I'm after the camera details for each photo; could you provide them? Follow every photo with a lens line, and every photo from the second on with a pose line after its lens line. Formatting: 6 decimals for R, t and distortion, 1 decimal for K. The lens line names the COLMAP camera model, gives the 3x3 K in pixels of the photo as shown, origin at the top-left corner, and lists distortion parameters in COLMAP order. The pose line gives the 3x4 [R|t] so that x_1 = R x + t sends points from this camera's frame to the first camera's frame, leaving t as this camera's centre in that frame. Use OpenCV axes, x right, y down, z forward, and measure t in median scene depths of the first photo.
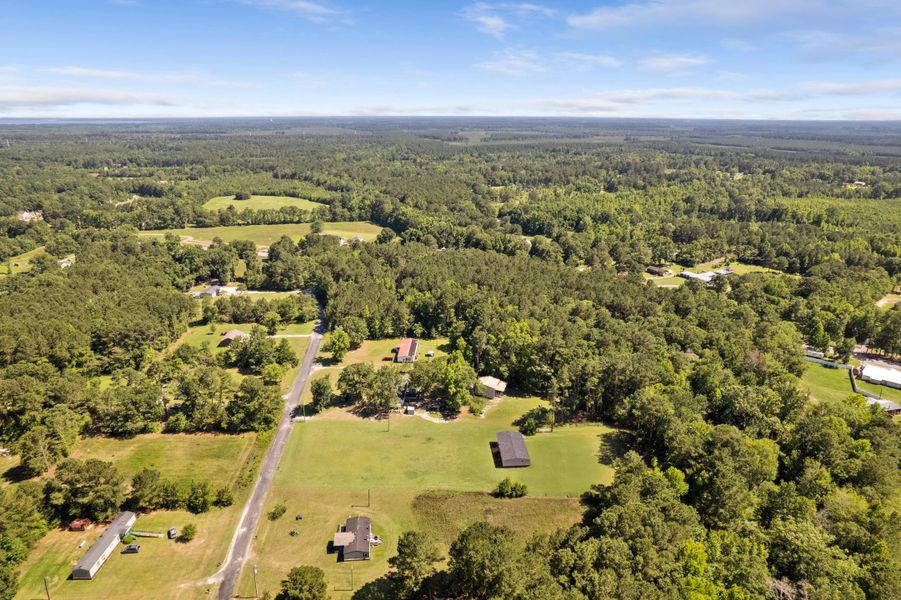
lens RADIAL K [[569.0, 0, 456.5], [0, 569.0, 300.9], [0, 0, 1]] dist [-0.069789, 0.067042]
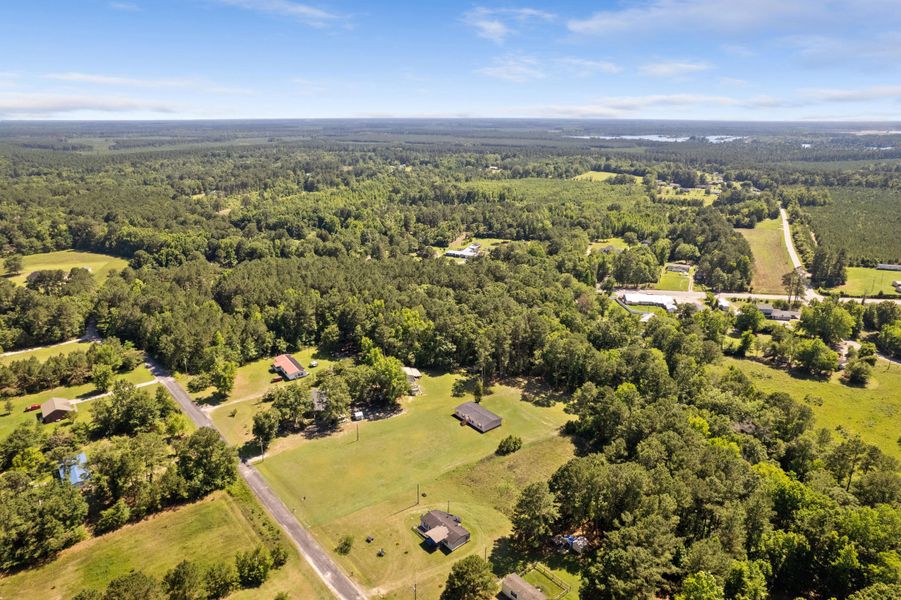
lens RADIAL K [[569.0, 0, 456.5], [0, 569.0, 300.9], [0, 0, 1]] dist [-0.069789, 0.067042]
pose [[0.816088, -0.184343, 0.547739, -0.333179], [0.185178, 0.981202, 0.054326, -0.018351], [-0.547457, 0.057094, 0.834884, 0.058034]]
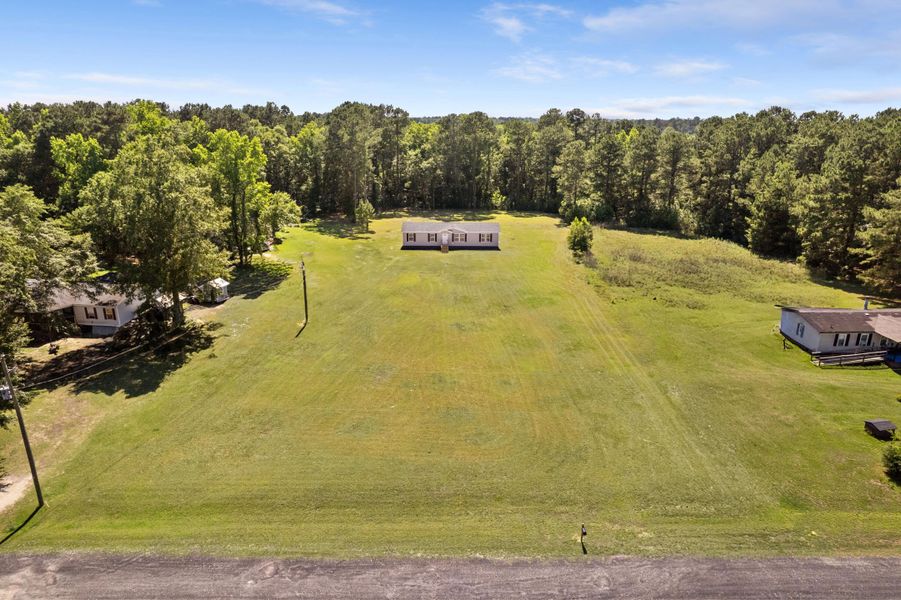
lens RADIAL K [[569.0, 0, 456.5], [0, 569.0, 300.9], [0, 0, 1]] dist [-0.069789, 0.067042]
pose [[0.074060, -0.320940, 0.944199, -0.281830], [0.300880, 0.909870, 0.285672, 0.111067], [-0.950782, 0.262934, 0.163949, 0.615507]]
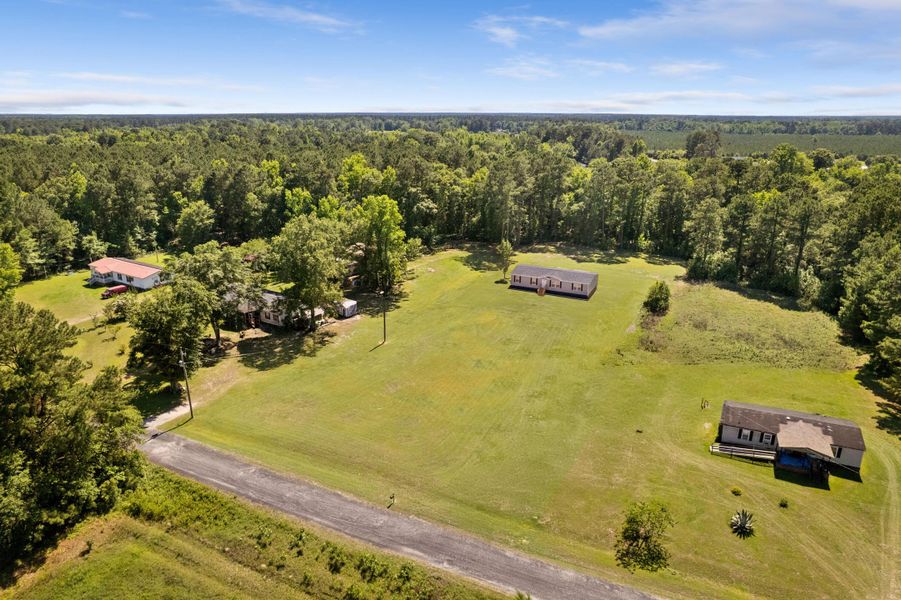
lens RADIAL K [[569.0, 0, 456.5], [0, 569.0, 300.9], [0, 0, 1]] dist [-0.069789, 0.067042]
pose [[0.499473, -0.284610, 0.818244, -0.319127], [0.269430, 0.948689, 0.165517, 0.099351], [-0.823367, 0.137788, 0.550527, 0.496221]]
